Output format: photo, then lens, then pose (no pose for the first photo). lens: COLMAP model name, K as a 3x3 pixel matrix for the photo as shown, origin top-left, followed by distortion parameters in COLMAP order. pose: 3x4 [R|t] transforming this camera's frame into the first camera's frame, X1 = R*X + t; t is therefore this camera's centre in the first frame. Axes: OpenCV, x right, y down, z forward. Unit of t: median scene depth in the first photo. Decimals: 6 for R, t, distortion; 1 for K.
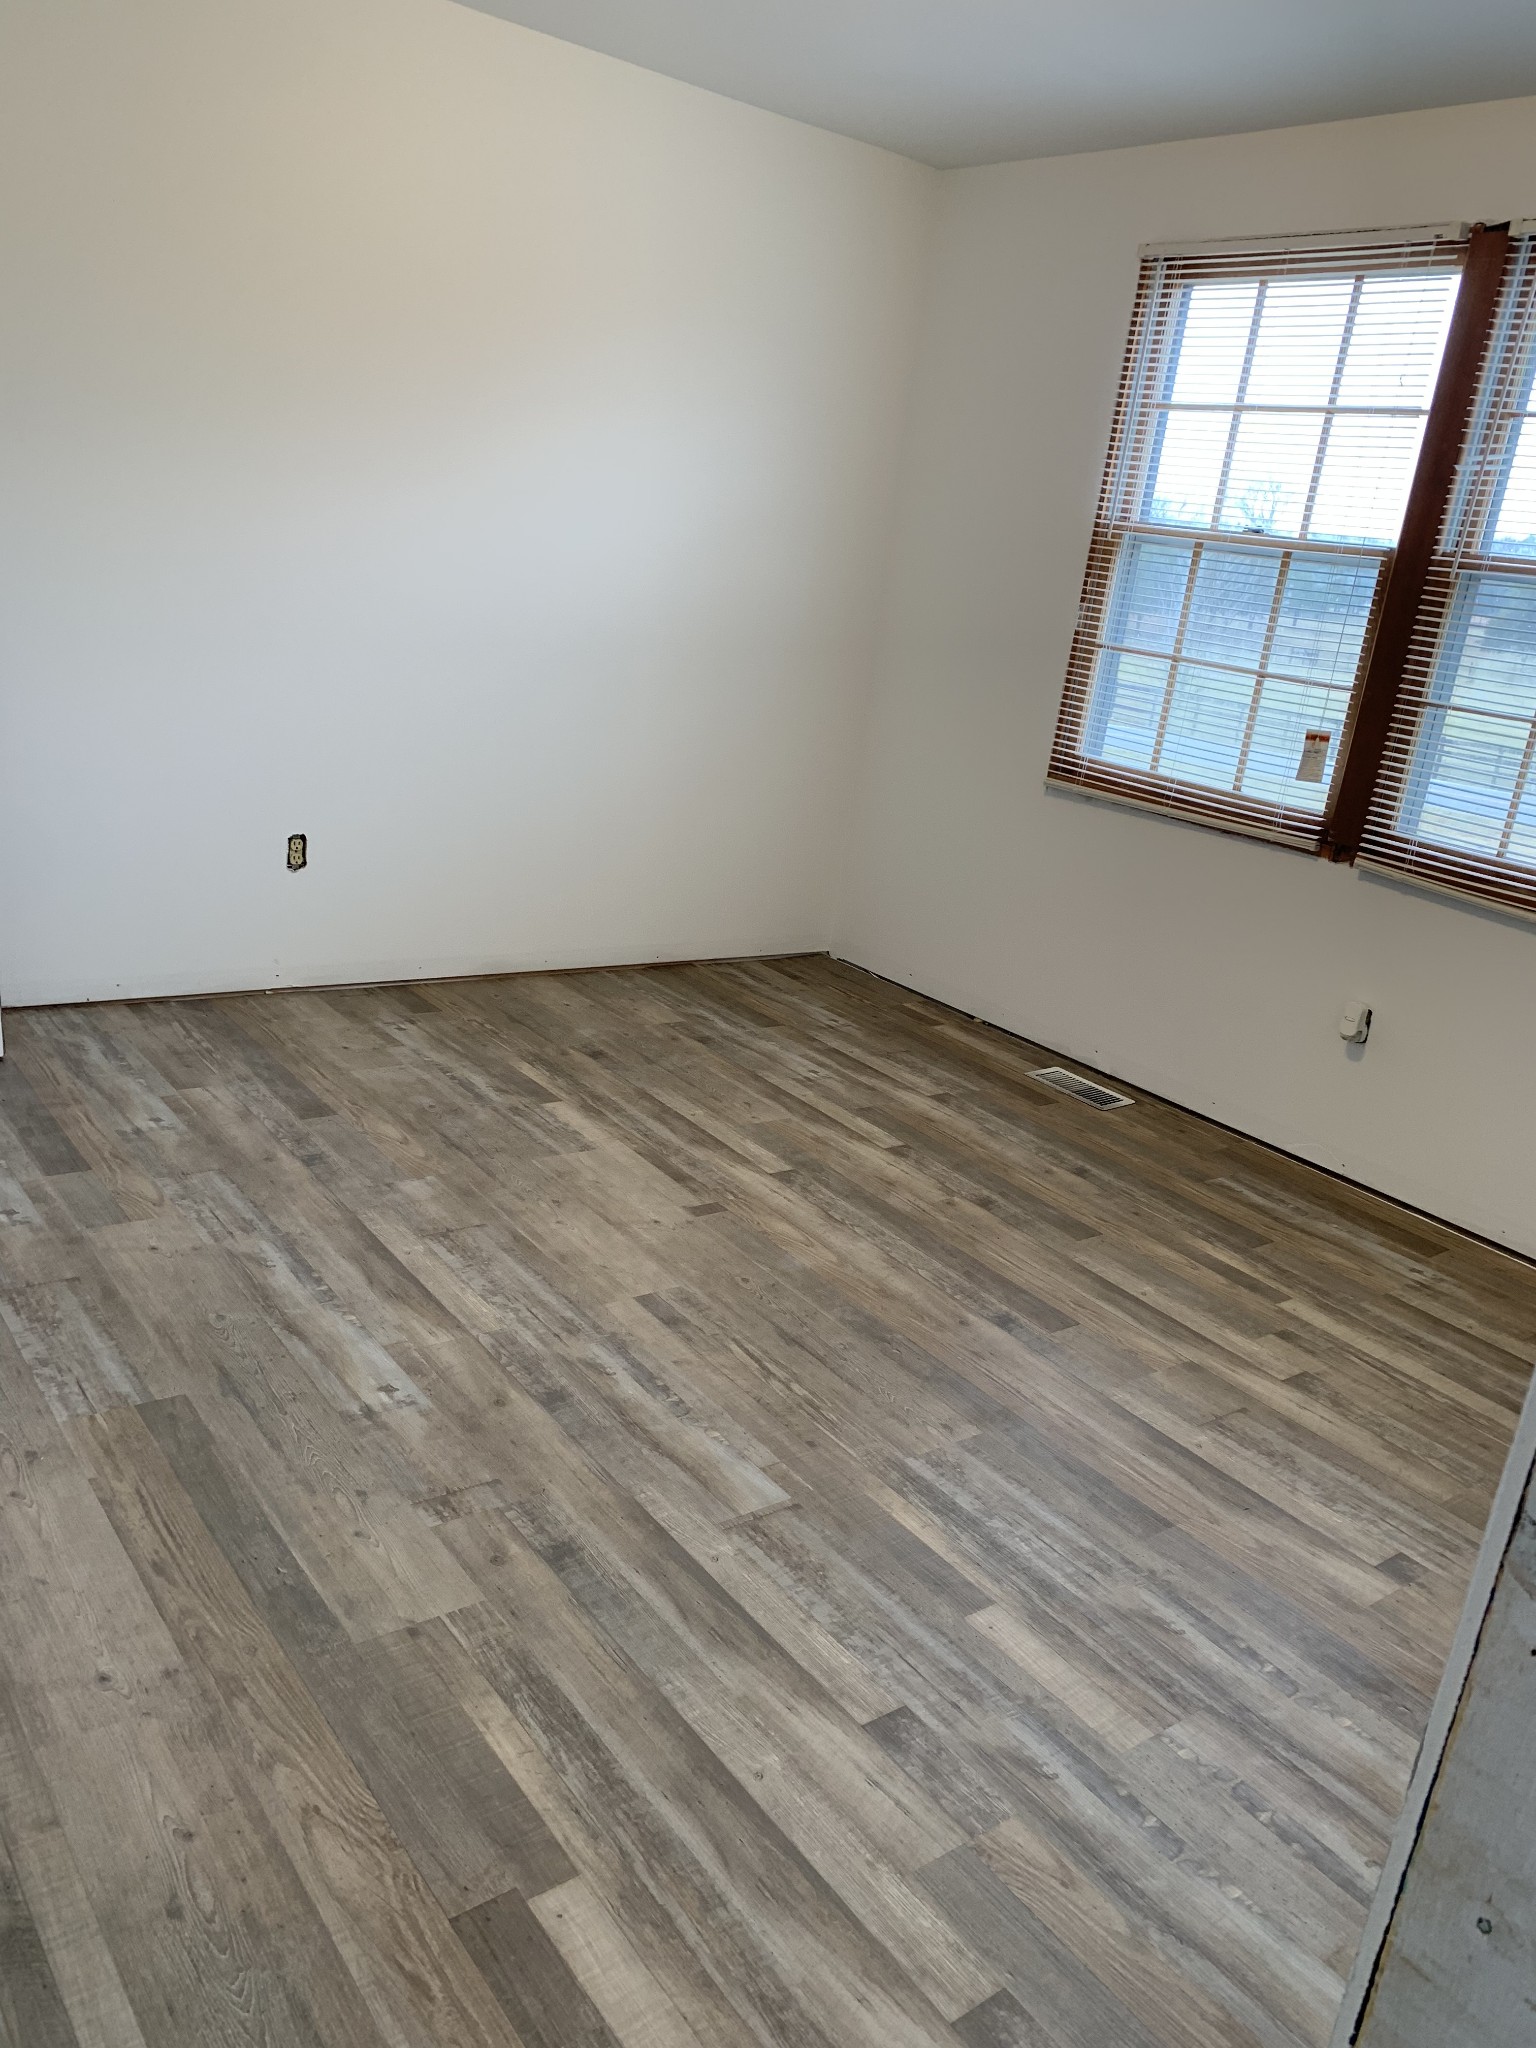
lens RADIAL K [[1580.7, 0, 768.0], [0, 1580.7, 1024.0], [0, 0, 1]] dist [0.005662, -0.008656]
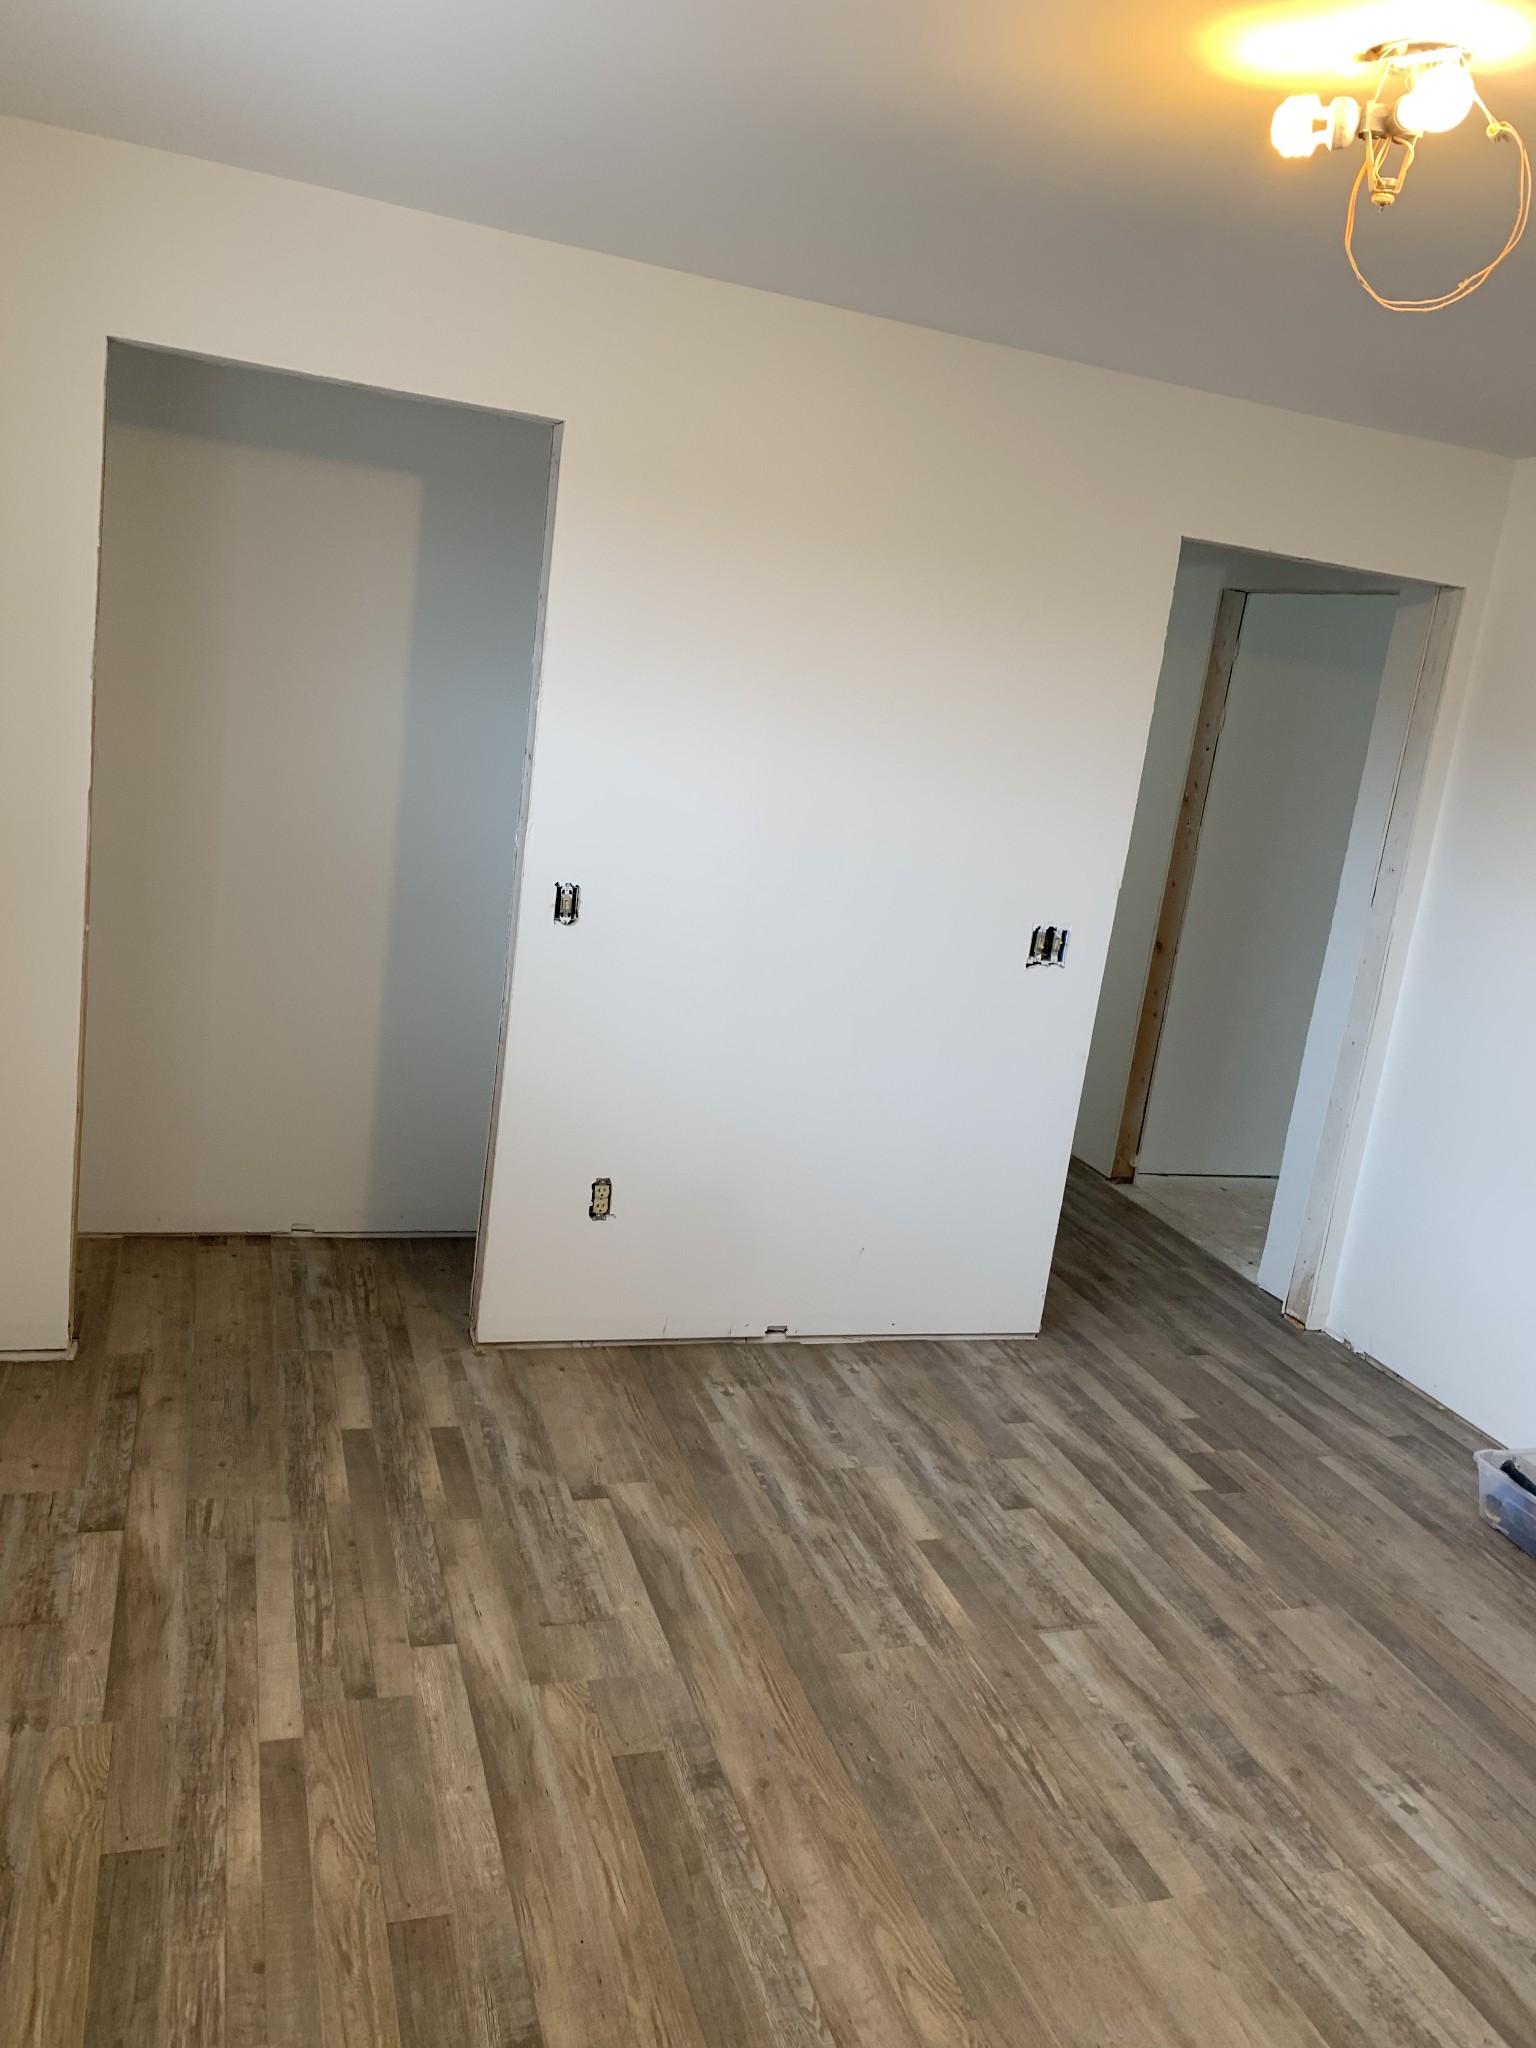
lens RADIAL K [[1580.7, 0, 768.0], [0, 1580.7, 1024.0], [0, 0, 1]] dist [0.005662, -0.008656]
pose [[-0.918160, -0.311060, 0.245405, 0.053035], [-0.146266, 0.841739, 0.519693, -0.709724], [-0.368223, 0.441267, -0.818349, 1.855835]]
